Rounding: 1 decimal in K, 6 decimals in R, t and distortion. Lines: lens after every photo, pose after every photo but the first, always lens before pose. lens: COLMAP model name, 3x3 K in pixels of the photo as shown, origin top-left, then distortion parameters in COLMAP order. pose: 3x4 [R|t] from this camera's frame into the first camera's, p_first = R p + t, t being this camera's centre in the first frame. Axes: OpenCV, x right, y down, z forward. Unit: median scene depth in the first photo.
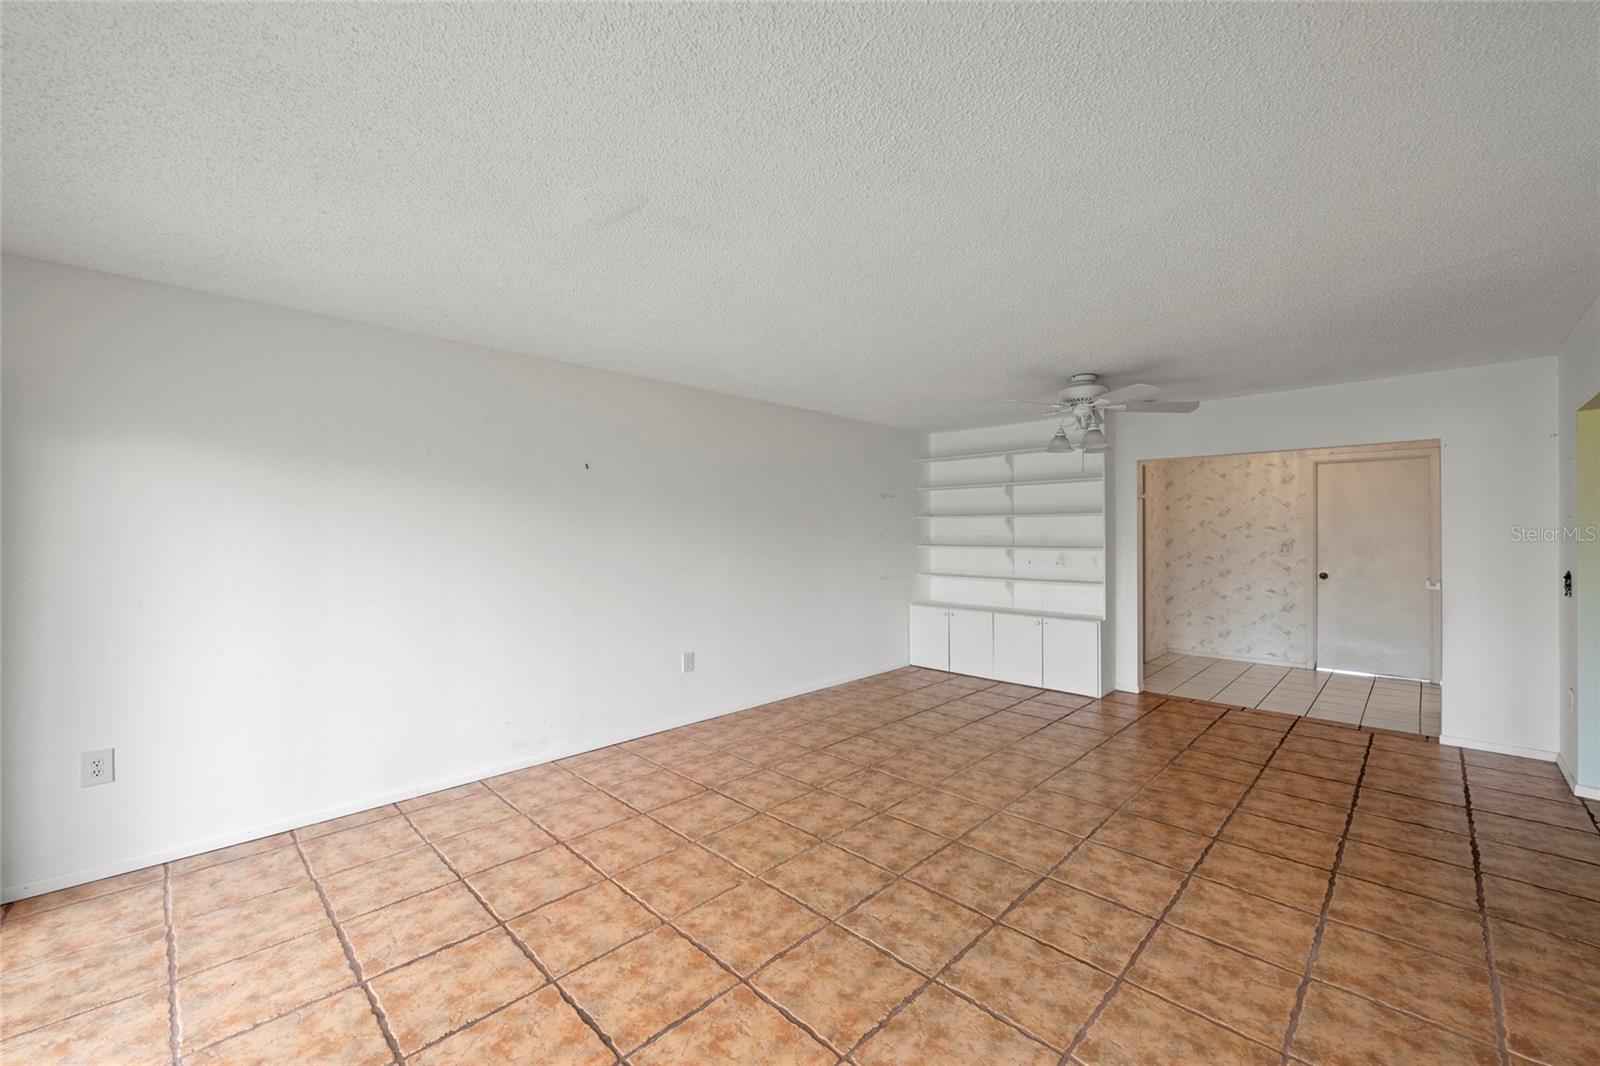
lens RADIAL K [[635.5, 0, 799.4], [0, 635.5, 542.7], [0, 0, 1]] dist [-0.001337, -0.000228]
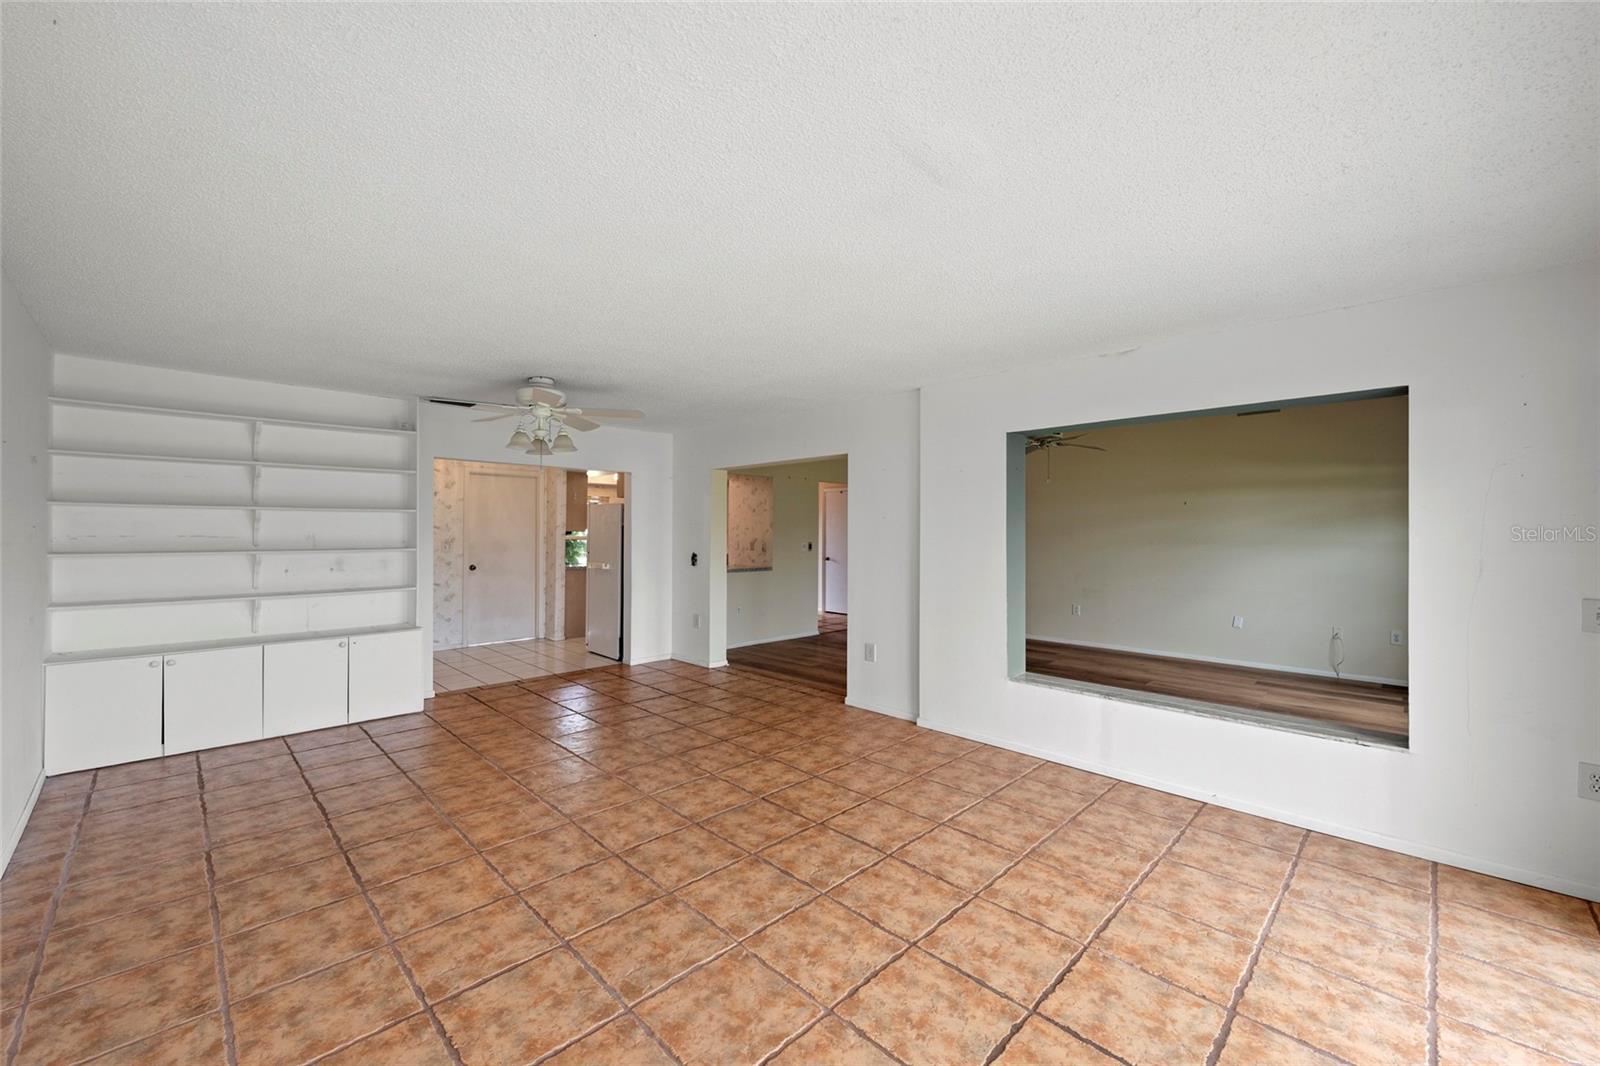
lens RADIAL K [[635.5, 0, 798.8], [0, 635.5, 522.1], [0, 0, 1]] dist [-0.001337, -0.000228]
pose [[0.004482, 0.016200, 0.999859, -0.759128], [0.013890, 0.999771, -0.016261, -0.011188], [-0.999893, 0.013961, 0.004256, 0.755137]]
